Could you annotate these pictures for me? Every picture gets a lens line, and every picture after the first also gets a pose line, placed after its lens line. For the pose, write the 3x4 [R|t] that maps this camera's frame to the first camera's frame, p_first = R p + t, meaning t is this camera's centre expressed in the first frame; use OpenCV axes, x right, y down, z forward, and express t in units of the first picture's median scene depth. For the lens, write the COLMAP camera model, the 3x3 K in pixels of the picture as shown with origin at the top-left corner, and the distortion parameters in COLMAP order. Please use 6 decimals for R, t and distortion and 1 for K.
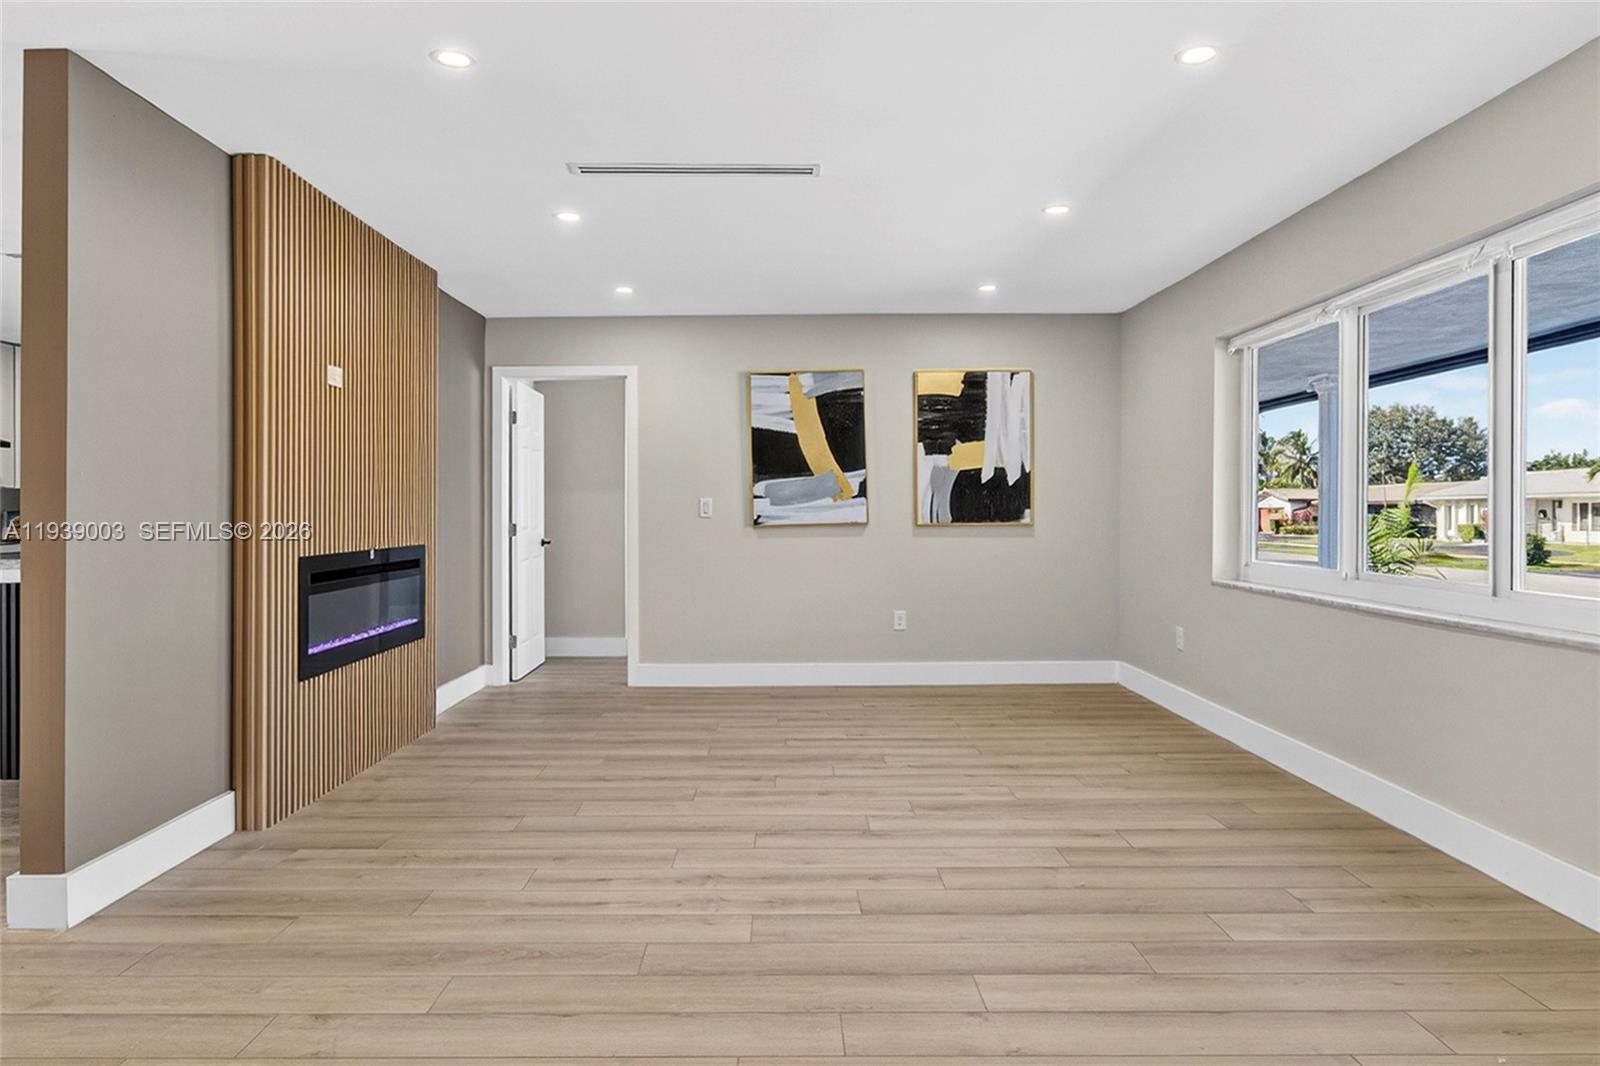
lens RADIAL K [[956.9, 0, 782.7], [0, 956.9, 512.1], [0, 0, 1]] dist [0.007176, -0.002048]
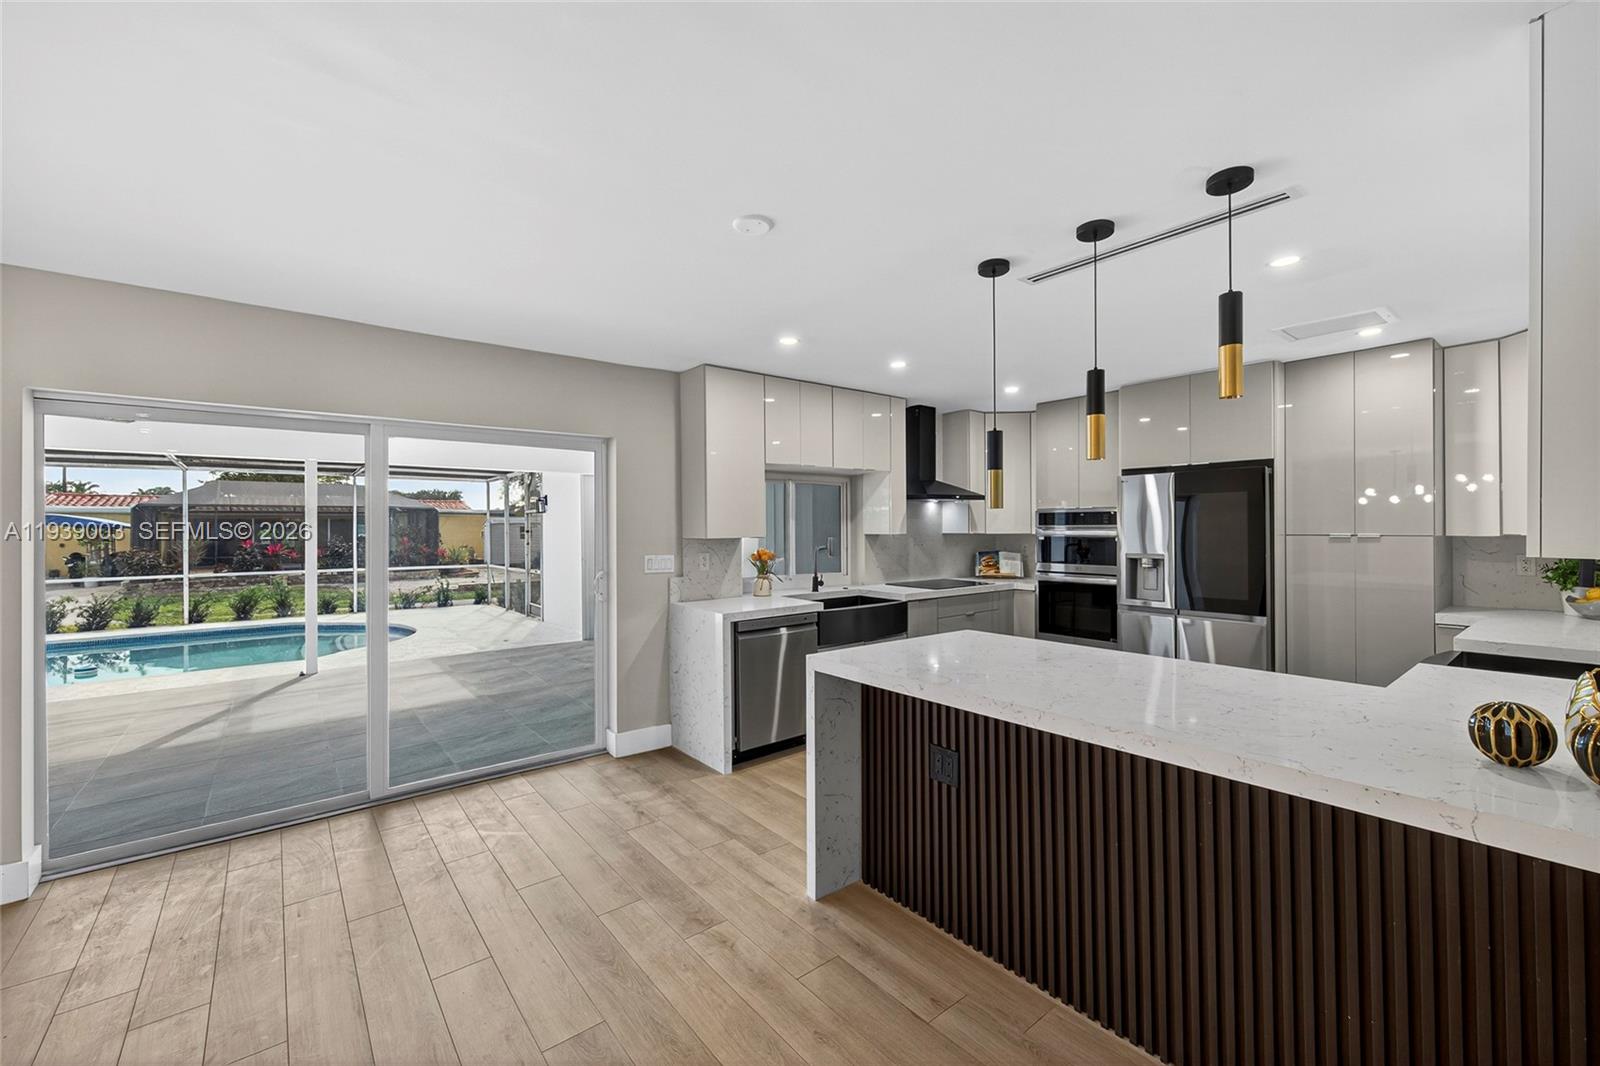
lens RADIAL K [[638.0, 0, 807.4], [0, 638.0, 528.0], [0, 0, 1]] dist [0.006978, -0.001737]
pose [[0.636068, 0.001747, -0.771631, -0.561165], [0.003152, 0.999983, 0.004862, -0.061862], [0.771627, -0.005525, 0.636052, 0.558437]]
